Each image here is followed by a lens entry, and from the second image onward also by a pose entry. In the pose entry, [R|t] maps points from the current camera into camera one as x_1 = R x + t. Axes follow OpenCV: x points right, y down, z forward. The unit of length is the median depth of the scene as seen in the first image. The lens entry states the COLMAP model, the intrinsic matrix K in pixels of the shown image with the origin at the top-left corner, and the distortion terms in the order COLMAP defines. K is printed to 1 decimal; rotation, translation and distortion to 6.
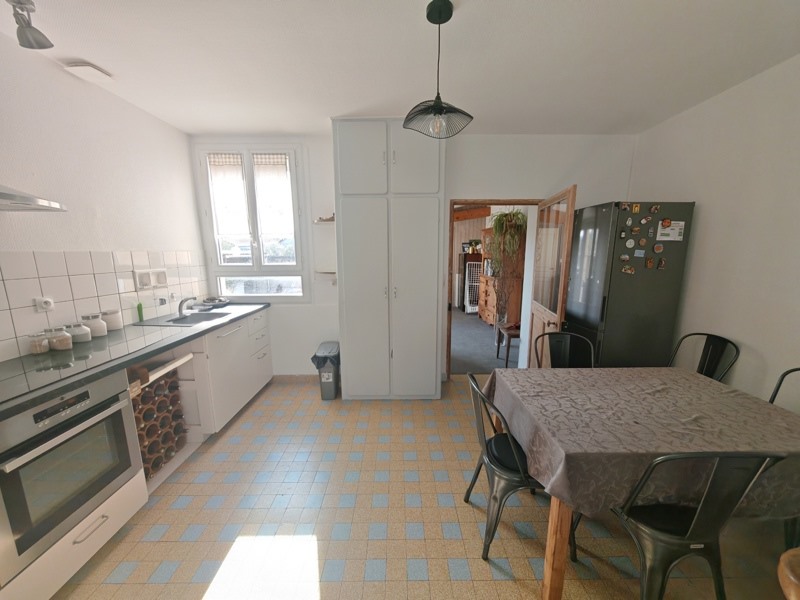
lens RADIAL K [[297.8, 0, 394.4], [0, 297.8, 300.8], [0, 0, 1]] dist [-0.000539, -0.000019]
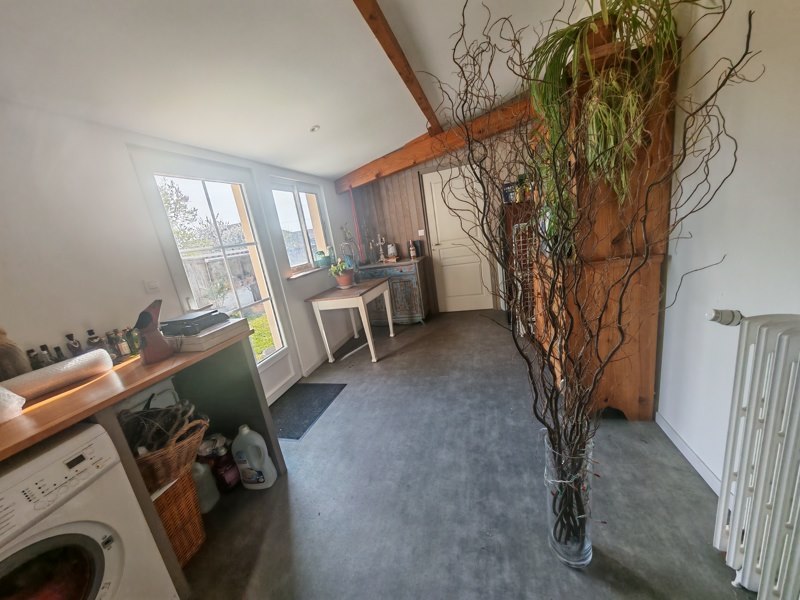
lens RADIAL K [[297.8, 0, 401.9], [0, 297.8, 301.4], [0, 0, 1]] dist [-0.000539, -0.000019]
pose [[0.959638, -0.076092, -0.270747, 0.459825], [0.099576, 0.992269, 0.074067, -0.135638], [0.263019, -0.098037, 0.959797, 1.137881]]
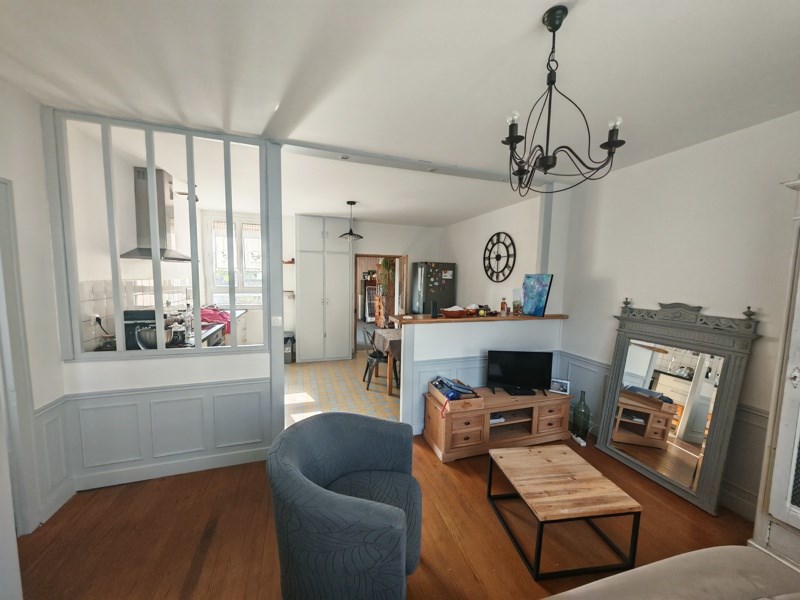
lens RADIAL K [[297.8, 0, 397.0], [0, 297.8, 302.5], [0, 0, 1]] dist [-0.000539, -0.000019]
pose [[0.946907, -0.004910, 0.321472, -0.164466], [0.028558, 0.997216, -0.068886, 0.106201], [-0.320238, 0.074409, 0.944410, -0.833854]]
